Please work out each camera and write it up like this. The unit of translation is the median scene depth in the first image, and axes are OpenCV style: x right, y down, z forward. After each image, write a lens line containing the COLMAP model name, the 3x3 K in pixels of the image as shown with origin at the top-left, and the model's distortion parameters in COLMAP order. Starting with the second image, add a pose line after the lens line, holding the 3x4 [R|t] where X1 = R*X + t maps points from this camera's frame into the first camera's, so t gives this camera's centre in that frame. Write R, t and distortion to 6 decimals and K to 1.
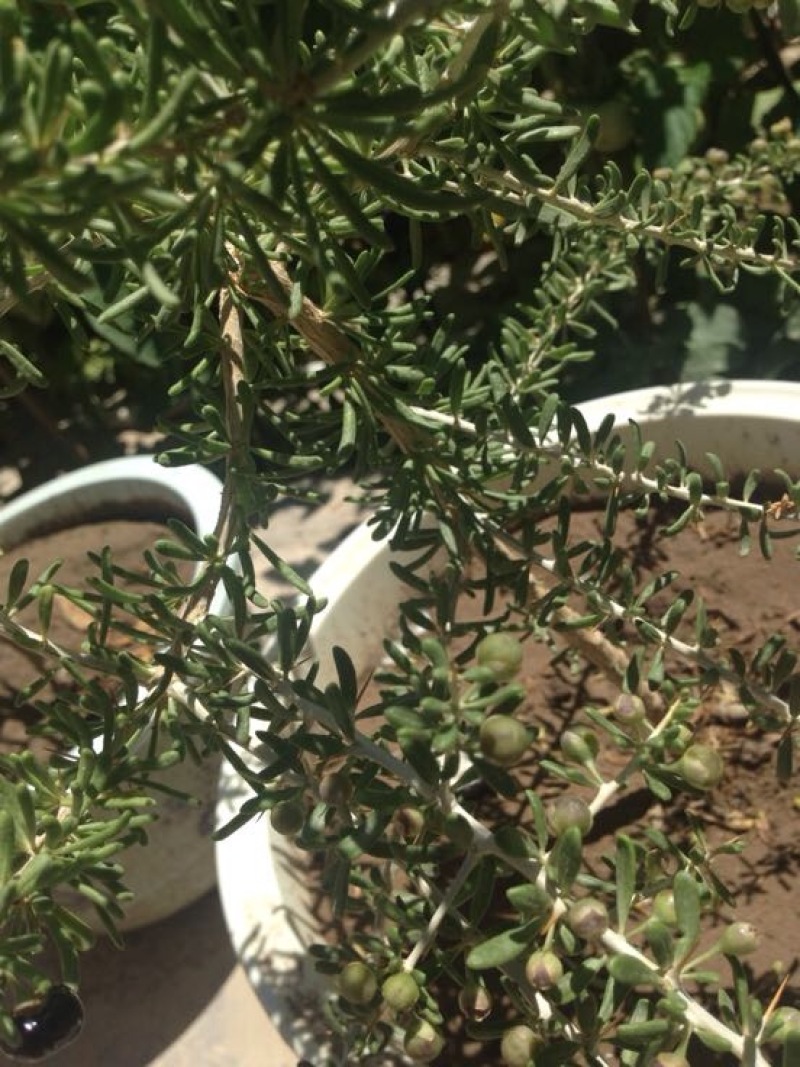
lens RADIAL K [[882.1, 0, 400.2], [0, 882.1, 489.8], [0, 0, 1]] dist [0.087488, -0.145237]
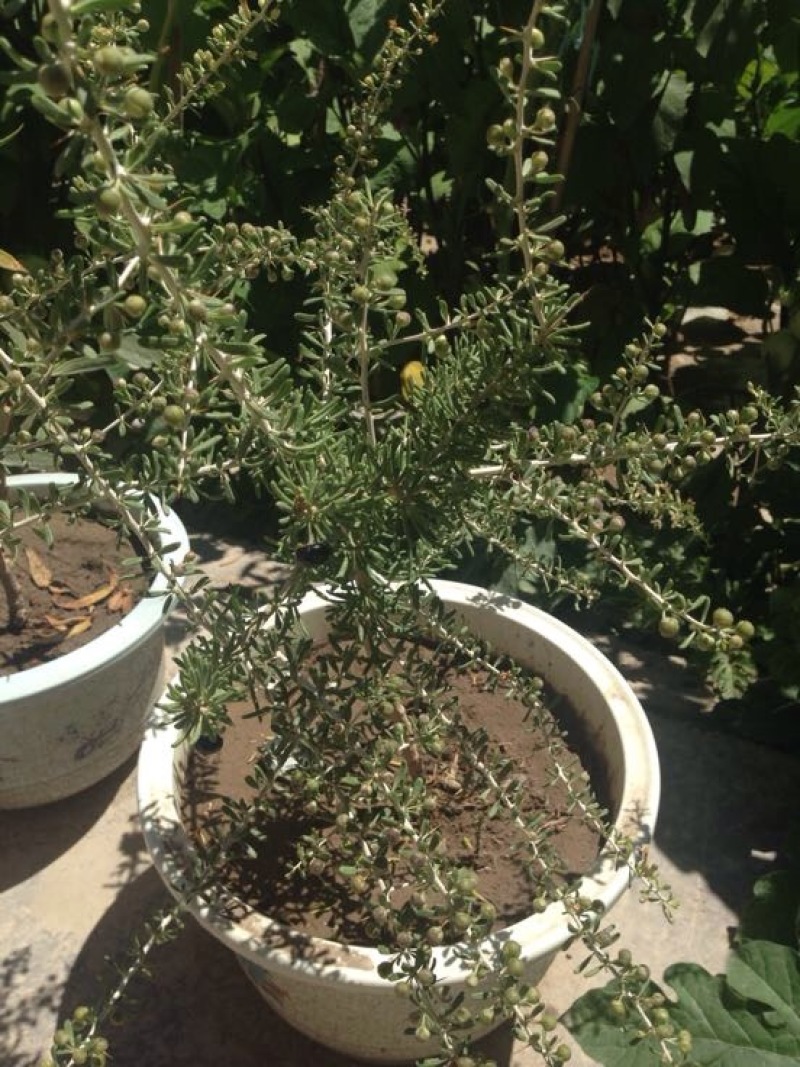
lens RADIAL K [[1014.5, 0, 368.1], [0, 1014.5, 534.4], [0, 0, 1]] dist [0.141712, -0.270180]
pose [[0.909942, 0.380515, 0.164967, -0.313202], [-0.374956, 0.924770, -0.064866, -0.007933], [-0.177239, -0.002831, 0.984164, -1.015881]]
